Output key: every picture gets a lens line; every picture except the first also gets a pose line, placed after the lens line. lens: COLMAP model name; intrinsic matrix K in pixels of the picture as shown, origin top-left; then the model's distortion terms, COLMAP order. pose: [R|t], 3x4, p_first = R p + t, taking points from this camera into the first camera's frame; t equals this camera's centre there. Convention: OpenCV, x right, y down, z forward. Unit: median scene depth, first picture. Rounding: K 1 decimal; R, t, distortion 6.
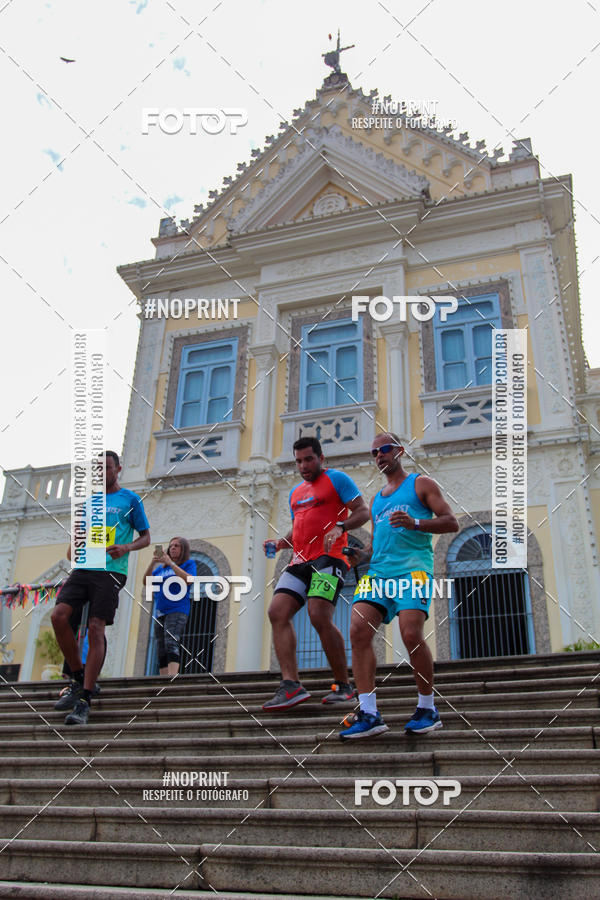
lens RADIAL K [[829.2, 0, 293.7], [0, 829.2, 448.2], [0, 0, 1]] dist [-0.054979, 0.000000]
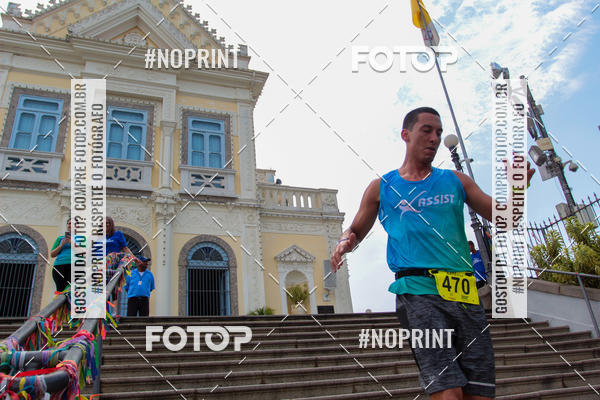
lens RADIAL K [[471.2, 0, 300.6], [0, 471.2, 196.2], [0, 0, 1]] dist [-0.088168, 0.053002]
pose [[0.768253, 0.187774, 0.611988, -0.236989], [-0.187720, 0.980066, -0.065057, 0.017357], [-0.612004, -0.064902, 0.788187, 0.035432]]
